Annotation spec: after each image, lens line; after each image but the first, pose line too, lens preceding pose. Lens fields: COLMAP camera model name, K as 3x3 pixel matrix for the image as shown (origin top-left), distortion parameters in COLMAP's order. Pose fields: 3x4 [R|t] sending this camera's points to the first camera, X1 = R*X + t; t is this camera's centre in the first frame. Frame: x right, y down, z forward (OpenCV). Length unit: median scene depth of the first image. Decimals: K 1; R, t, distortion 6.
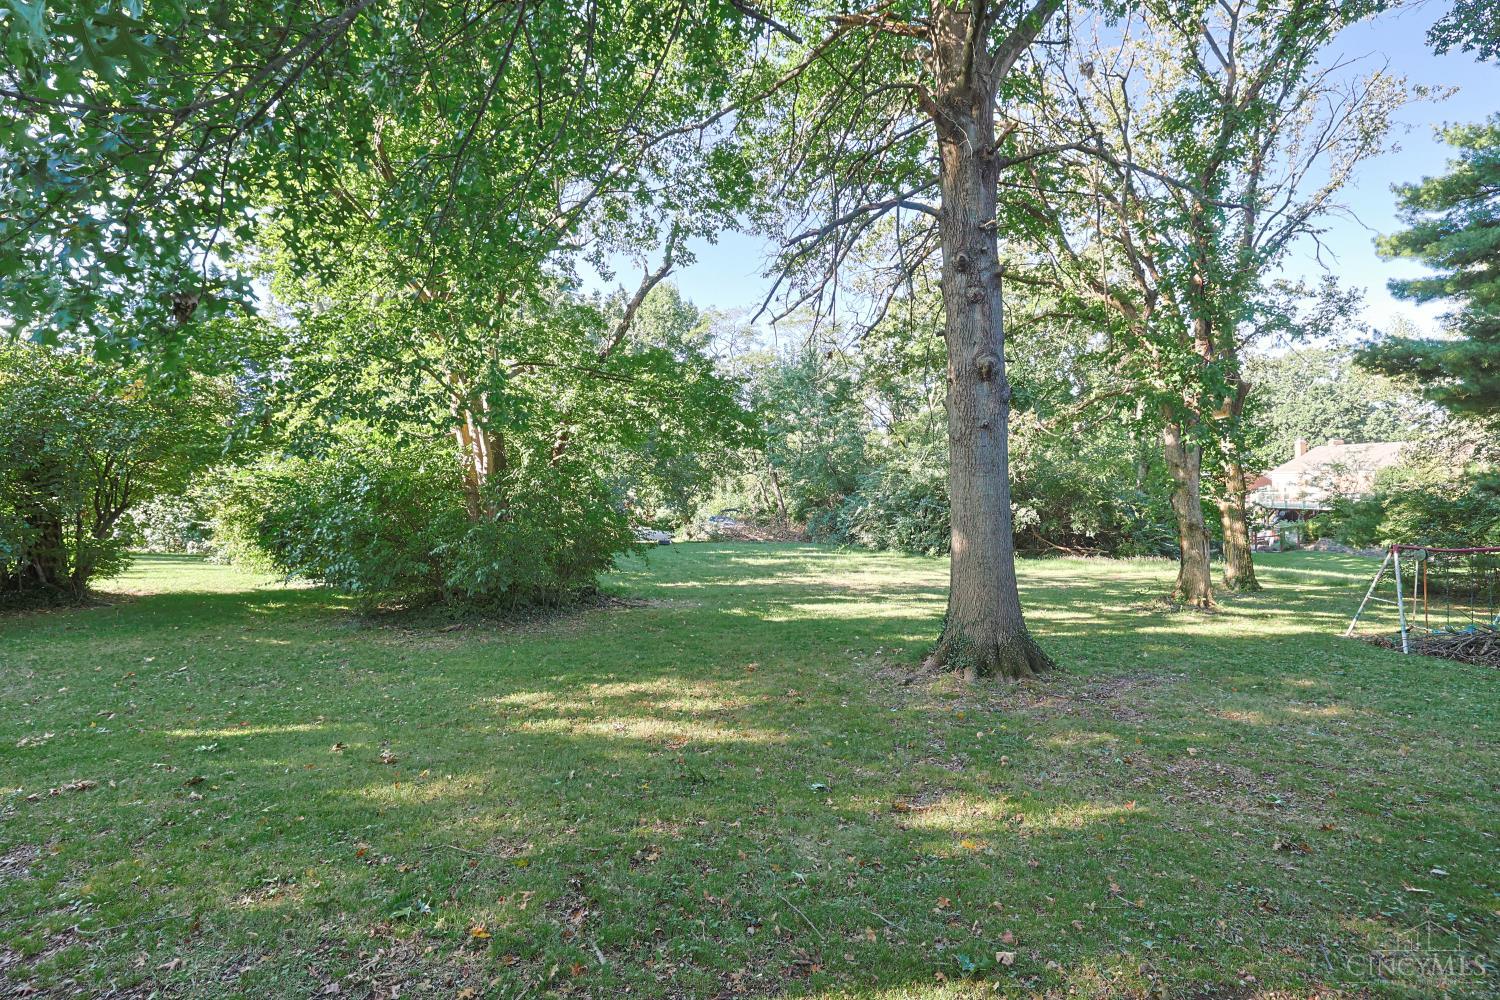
lens RADIAL K [[668.1, 0, 747.2], [0, 668.1, 496.5], [0, 0, 1]] dist [-0.002446, 0.000207]
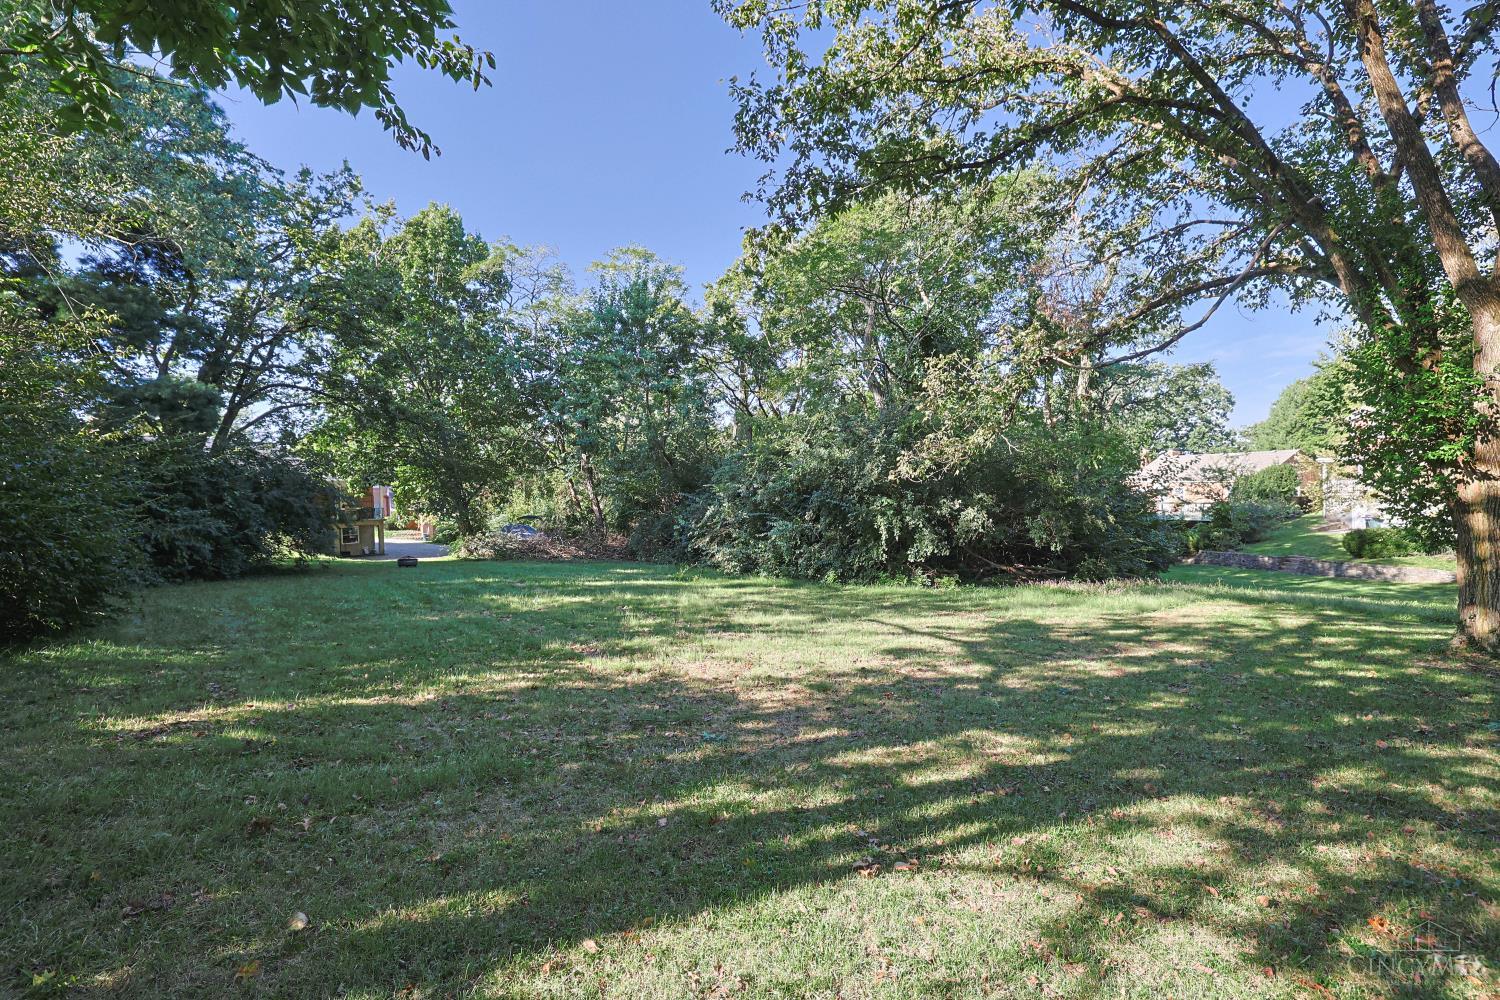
lens RADIAL K [[668.1, 0, 747.2], [0, 668.1, 496.5], [0, 0, 1]] dist [-0.002446, 0.000207]
pose [[0.967127, 0.014641, 0.253873, 0.037061], [-0.009476, 0.999723, -0.021555, 0.019107], [-0.254119, 0.018441, 0.966997, 0.359997]]
